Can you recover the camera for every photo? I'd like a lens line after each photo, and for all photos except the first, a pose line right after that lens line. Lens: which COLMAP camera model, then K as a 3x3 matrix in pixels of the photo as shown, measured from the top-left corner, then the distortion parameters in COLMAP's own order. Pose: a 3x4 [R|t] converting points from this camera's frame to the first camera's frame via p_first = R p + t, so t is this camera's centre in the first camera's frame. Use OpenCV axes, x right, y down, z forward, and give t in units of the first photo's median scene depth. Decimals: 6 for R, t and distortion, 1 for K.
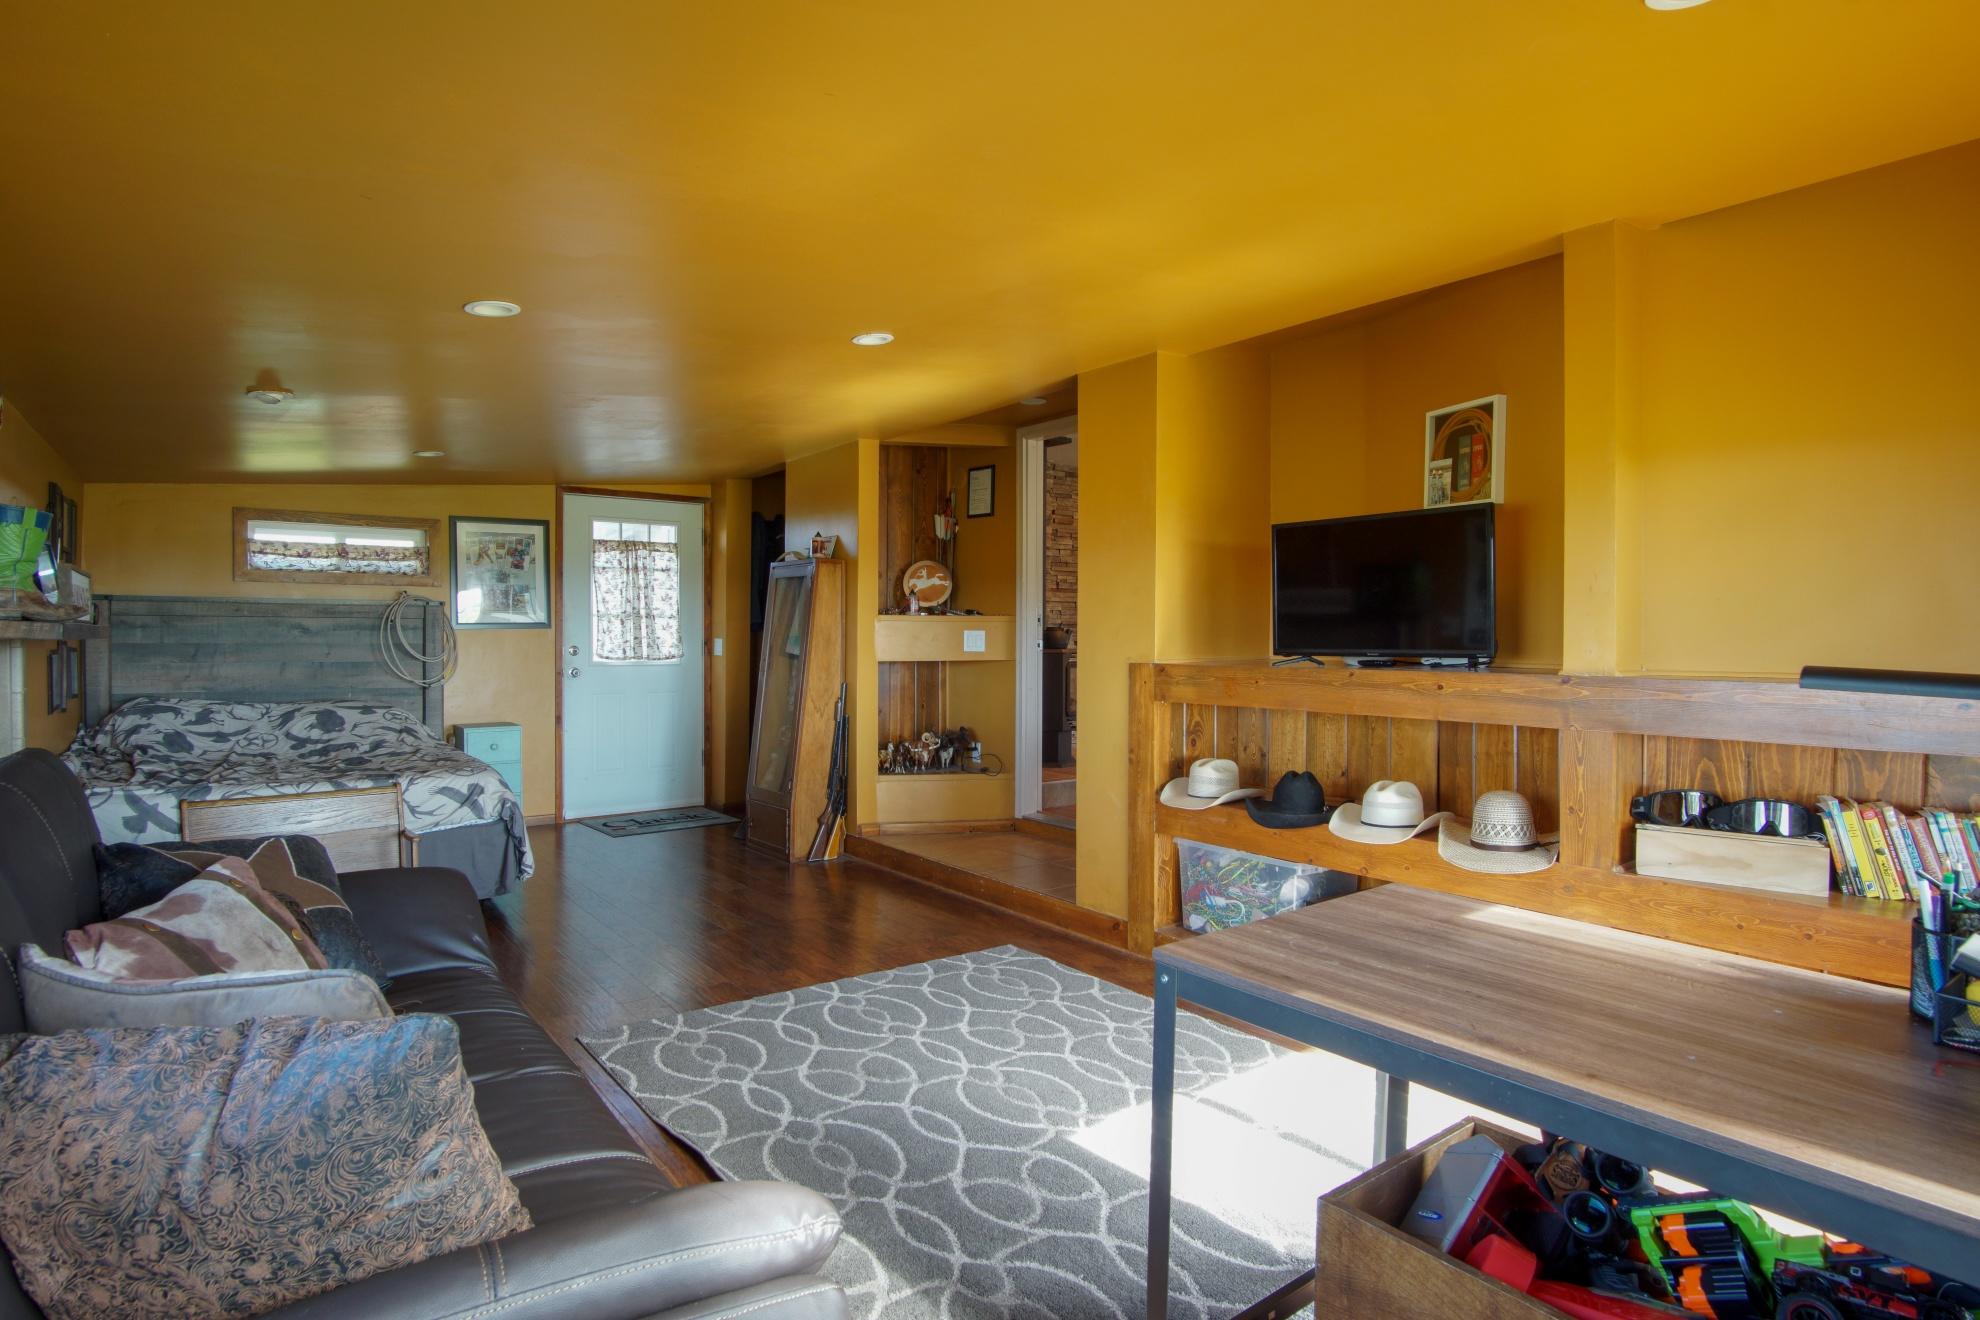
lens RADIAL K [[1101.3, 0, 990.0], [0, 1101.3, 660.0], [0, 0, 1]] dist [0.000038, 0.000099]
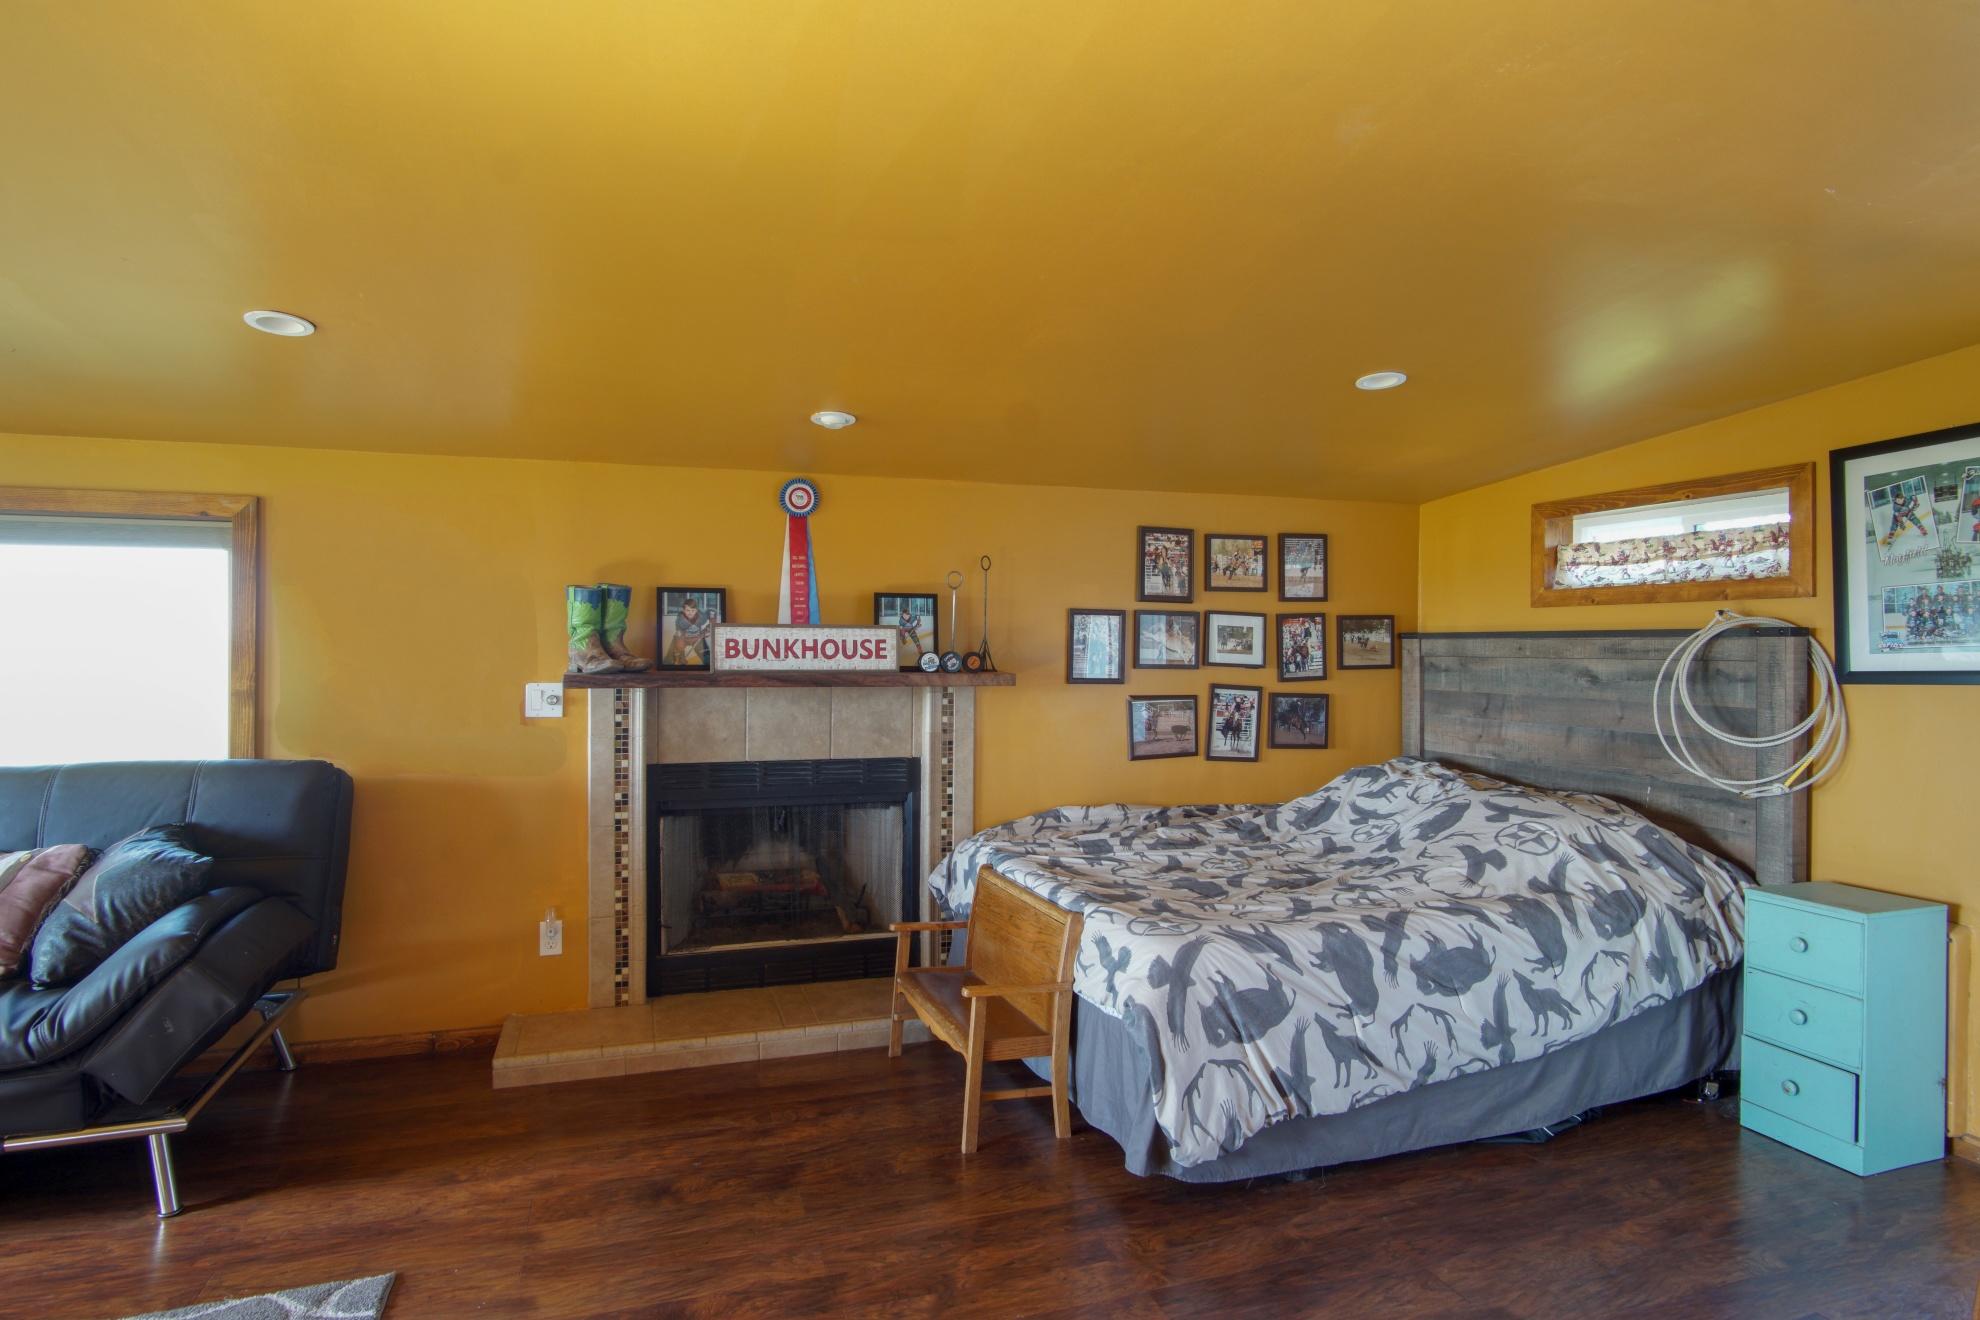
lens RADIAL K [[1101.3, 0, 990.0], [0, 1101.3, 660.0], [0, 0, 1]] dist [0.000038, 0.000099]
pose [[-0.316833, 0.008204, -0.948446, 0.096026], [-0.027137, 0.999475, 0.017711, -0.039961], [0.948093, 0.031349, -0.316444, 0.870987]]
